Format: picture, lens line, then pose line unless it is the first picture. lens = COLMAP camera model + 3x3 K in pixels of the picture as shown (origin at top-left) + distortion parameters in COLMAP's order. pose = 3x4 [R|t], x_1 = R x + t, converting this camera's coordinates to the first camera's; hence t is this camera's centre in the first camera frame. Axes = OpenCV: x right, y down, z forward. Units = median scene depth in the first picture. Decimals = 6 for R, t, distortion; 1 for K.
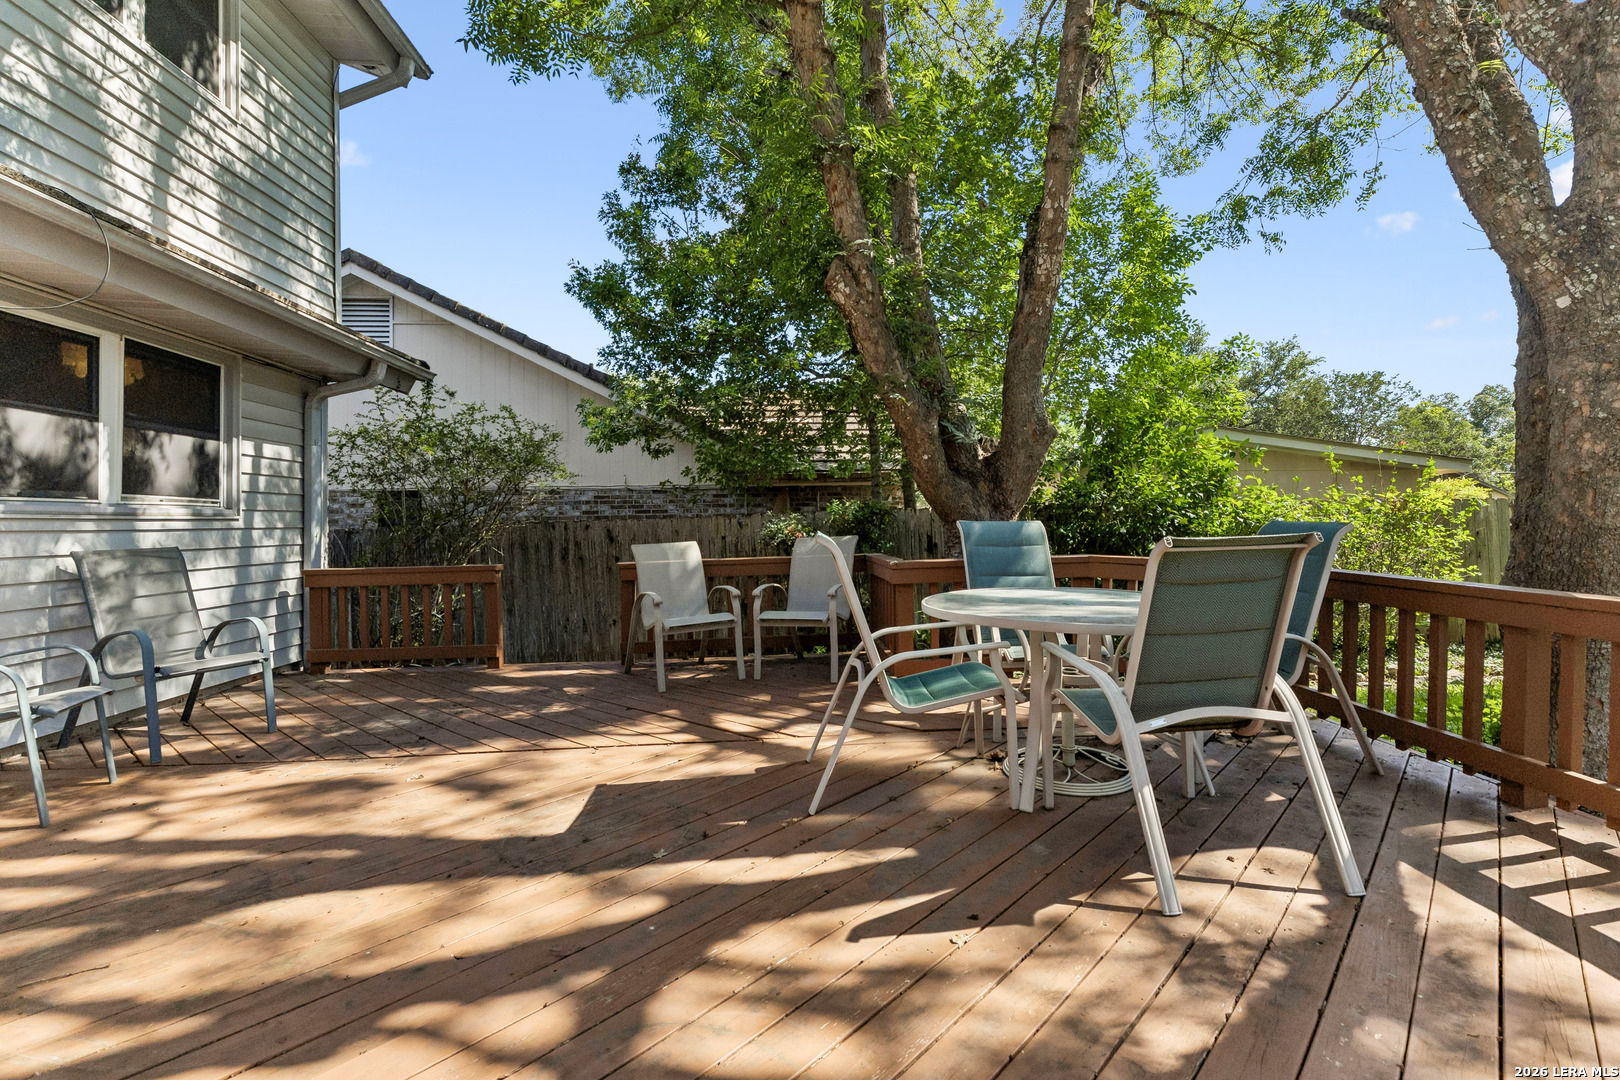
lens RADIAL K [[737.7, 0, 814.0], [0, 737.7, 531.8], [0, 0, 1]] dist [0.003298, -0.000200]
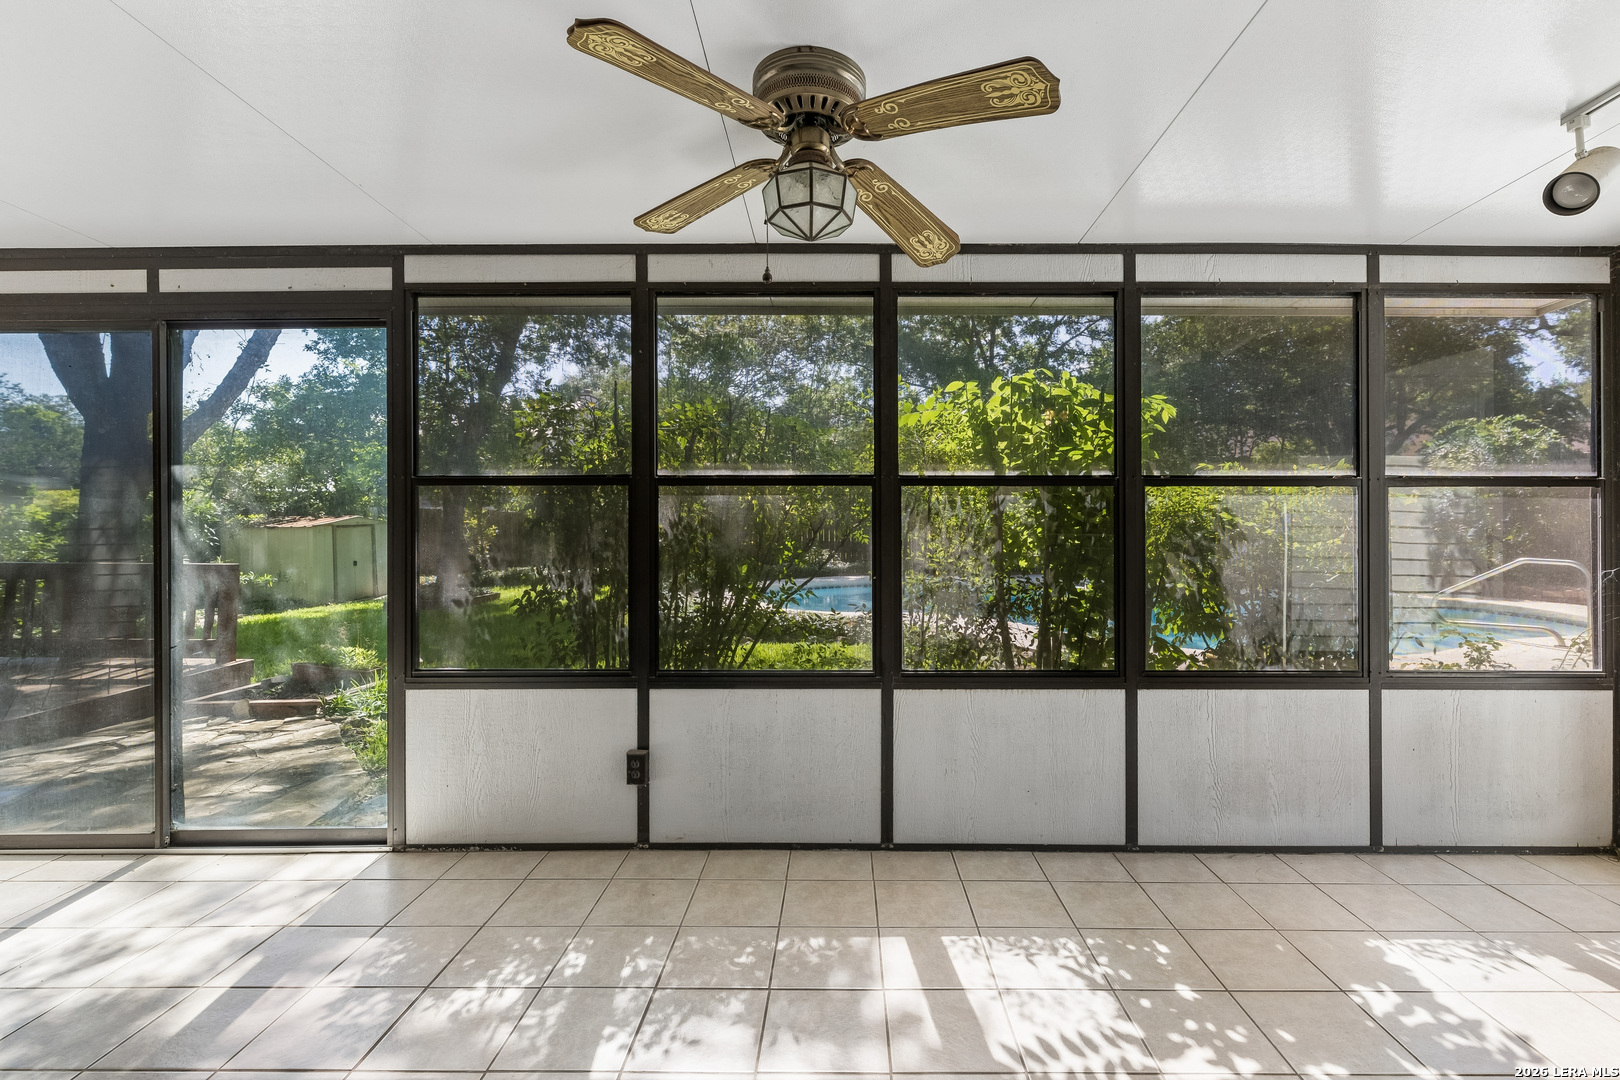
lens RADIAL K [[737.7, 0, 843.5], [0, 737.7, 518.6], [0, 0, 1]] dist [0.003298, -0.000200]
pose [[0.056528, -0.001048, 0.998400, -0.438770], [0.016949, 0.999856, 0.000090, -0.010645], [-0.998257, 0.016917, 0.056537, -0.563544]]
